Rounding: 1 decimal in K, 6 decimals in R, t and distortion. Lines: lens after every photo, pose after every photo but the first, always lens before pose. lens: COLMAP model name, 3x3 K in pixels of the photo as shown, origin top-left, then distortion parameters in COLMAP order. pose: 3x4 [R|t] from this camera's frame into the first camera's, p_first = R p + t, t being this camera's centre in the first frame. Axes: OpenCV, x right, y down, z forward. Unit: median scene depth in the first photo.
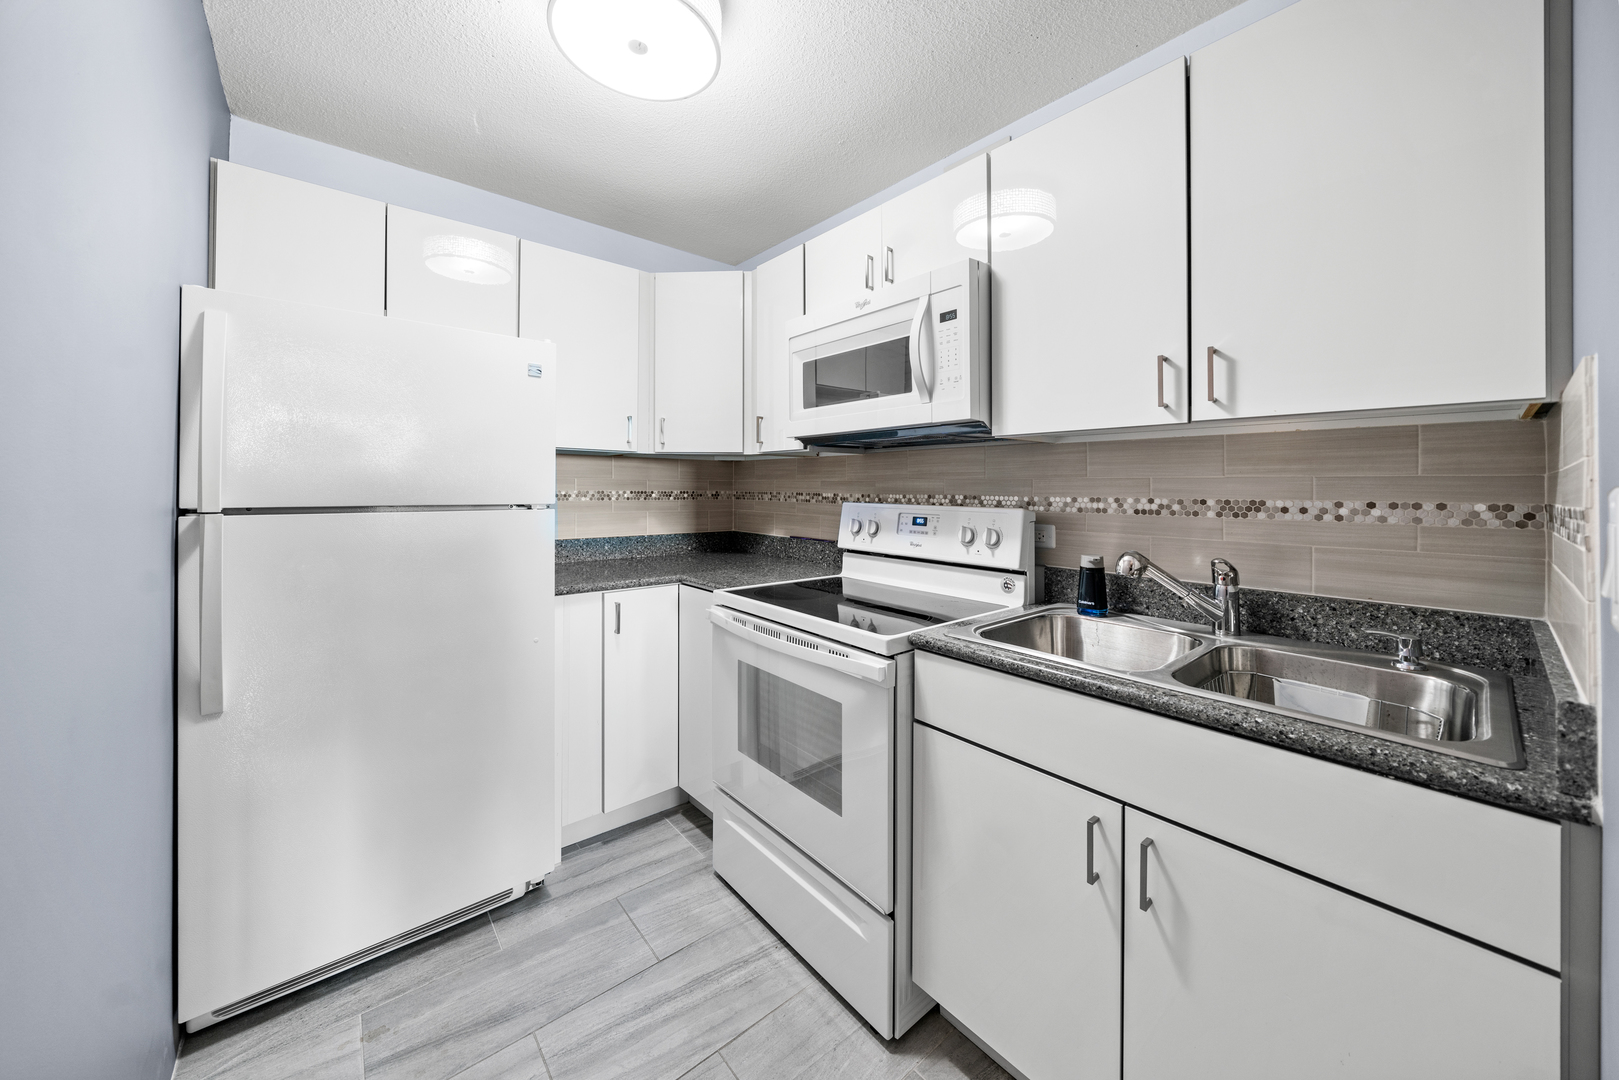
lens RADIAL K [[574.2, 0, 801.4], [0, 574.2, 486.0], [0, 0, 1]] dist [-0.001972, -0.000206]
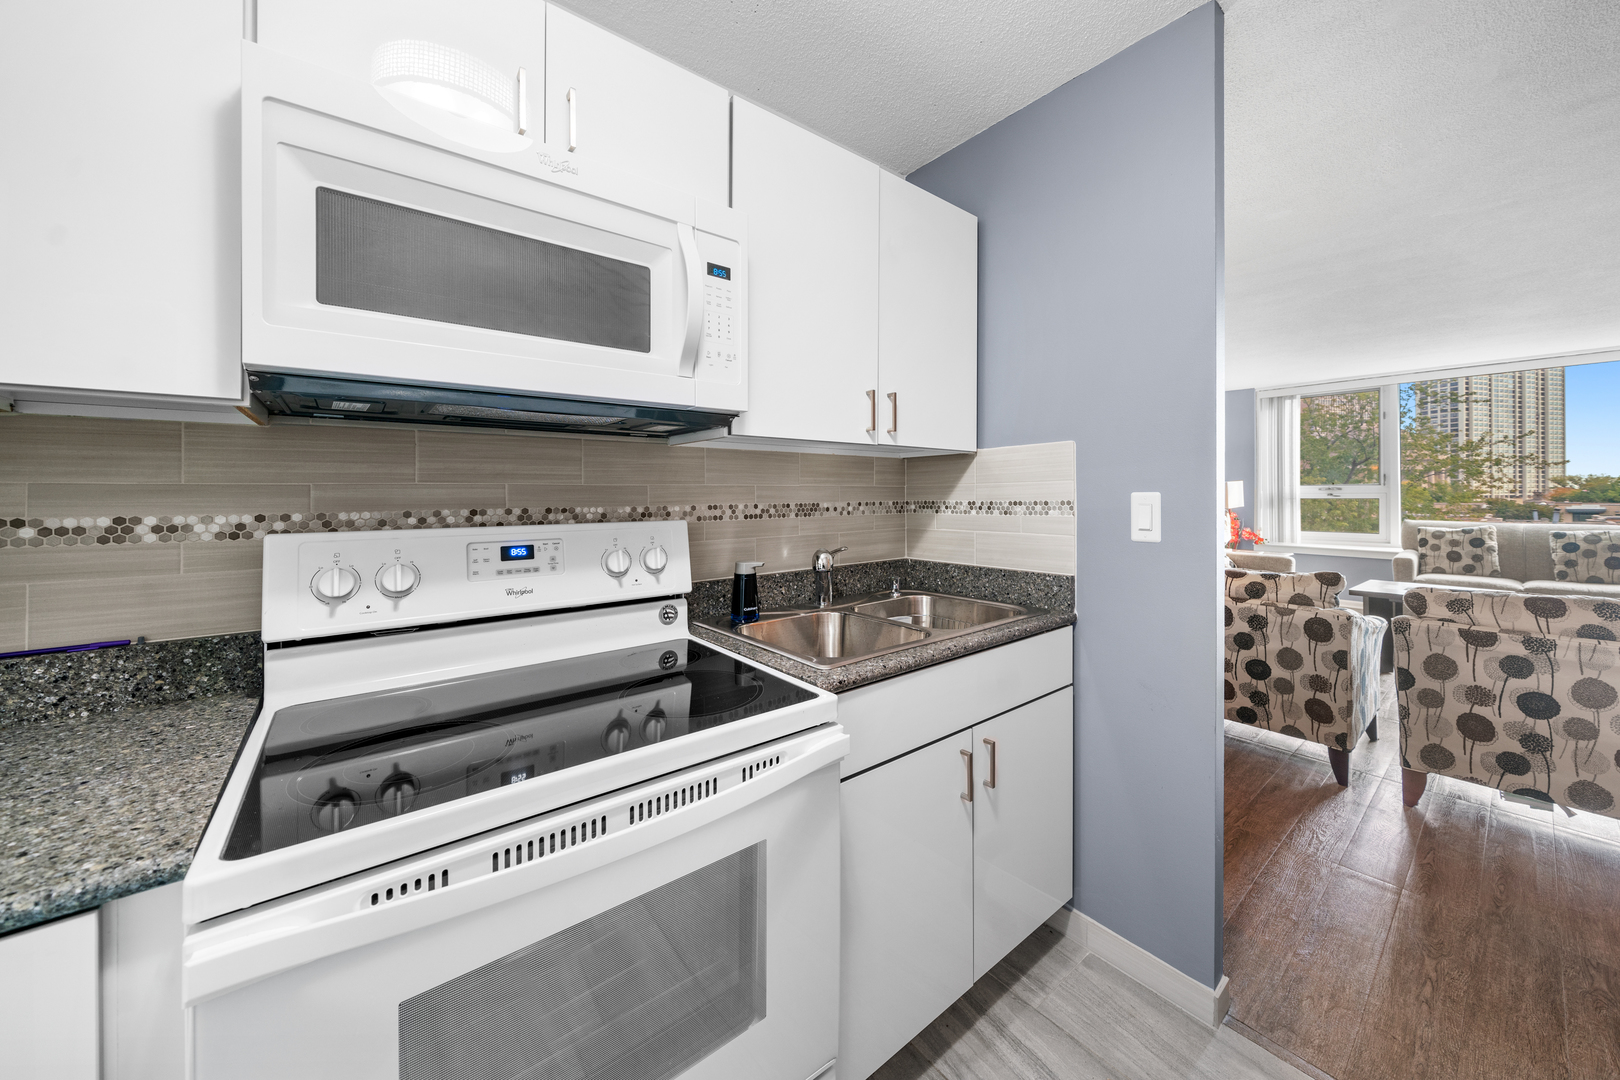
lens RADIAL K [[574.6, 0, 823.6], [0, 574.6, 495.8], [0, 0, 1]] dist [-0.001972, -0.000206]
pose [[0.013882, -0.008140, 0.999871, -0.492782], [0.004805, 0.999956, 0.008074, -0.002694], [-0.999892, 0.004692, 0.013920, 0.825086]]
